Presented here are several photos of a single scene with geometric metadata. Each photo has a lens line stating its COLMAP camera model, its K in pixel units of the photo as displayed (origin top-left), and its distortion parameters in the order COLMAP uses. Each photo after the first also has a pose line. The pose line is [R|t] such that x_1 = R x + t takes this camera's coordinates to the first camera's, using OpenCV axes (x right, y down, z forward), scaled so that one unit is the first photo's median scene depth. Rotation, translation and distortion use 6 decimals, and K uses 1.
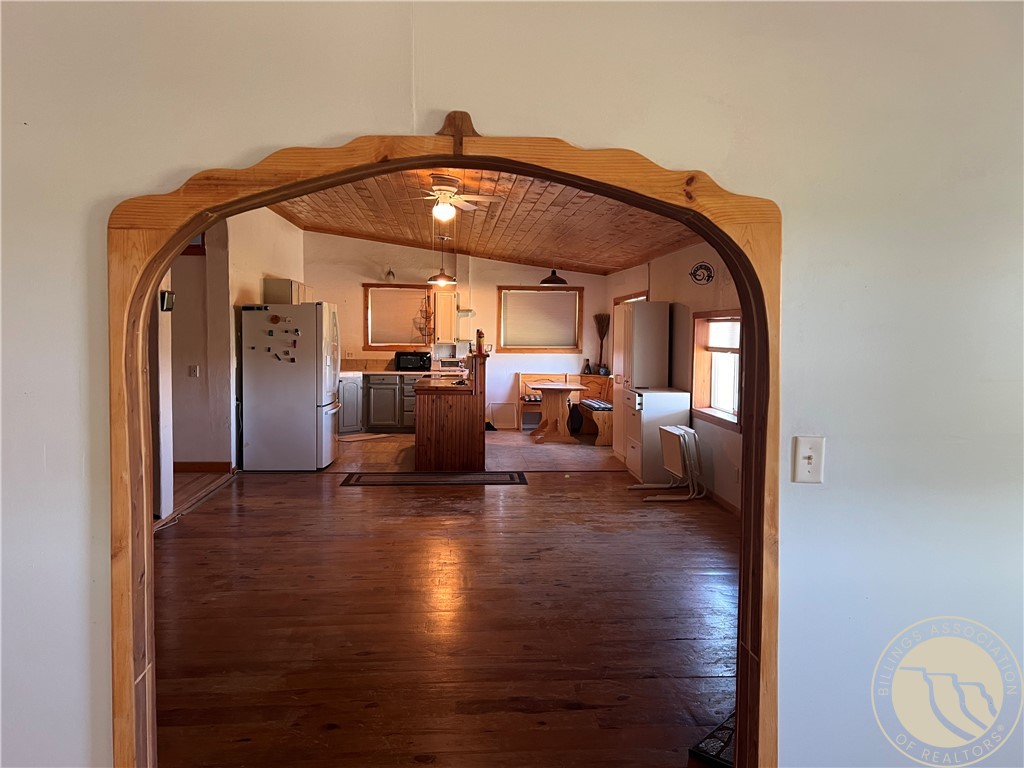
lens RADIAL K [[746.8, 0, 508.3], [0, 746.8, 372.6], [0, 0, 1]] dist [0.106289, -0.149964]
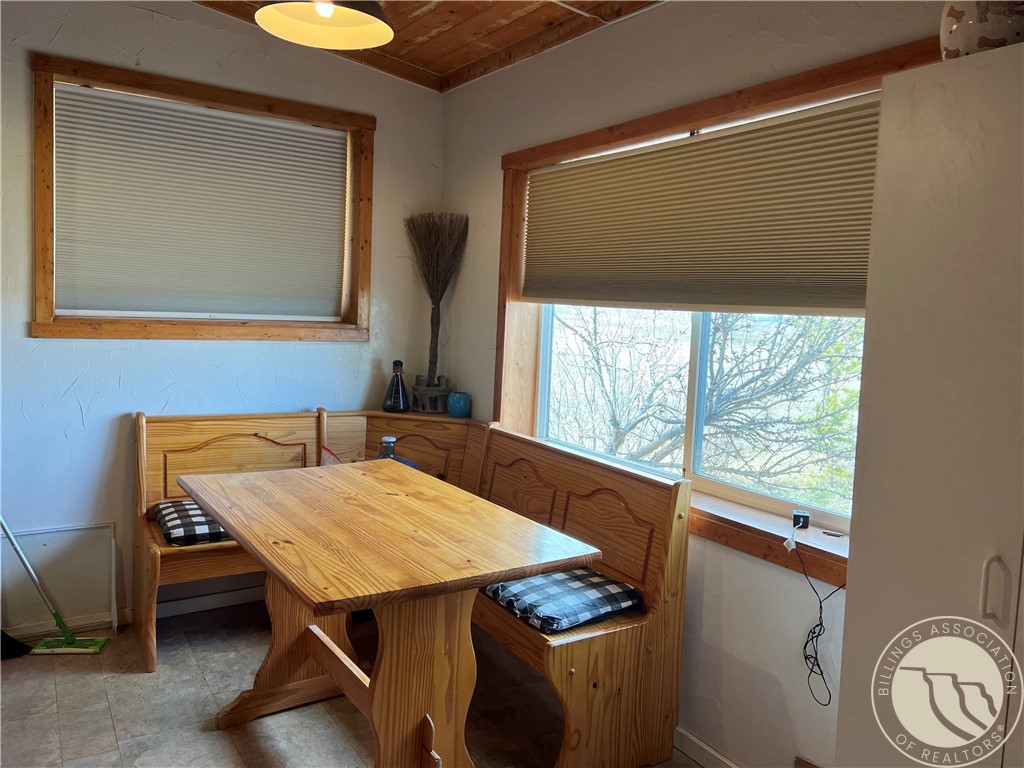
lens RADIAL K [[746.8, 0, 508.3], [0, 746.8, 372.6], [0, 0, 1]] dist [0.106289, -0.149964]
pose [[0.882827, -0.012474, 0.469533, 0.005162], [-0.007959, 0.999106, 0.041508, -0.026887], [-0.469631, -0.040382, 0.881939, 0.726875]]
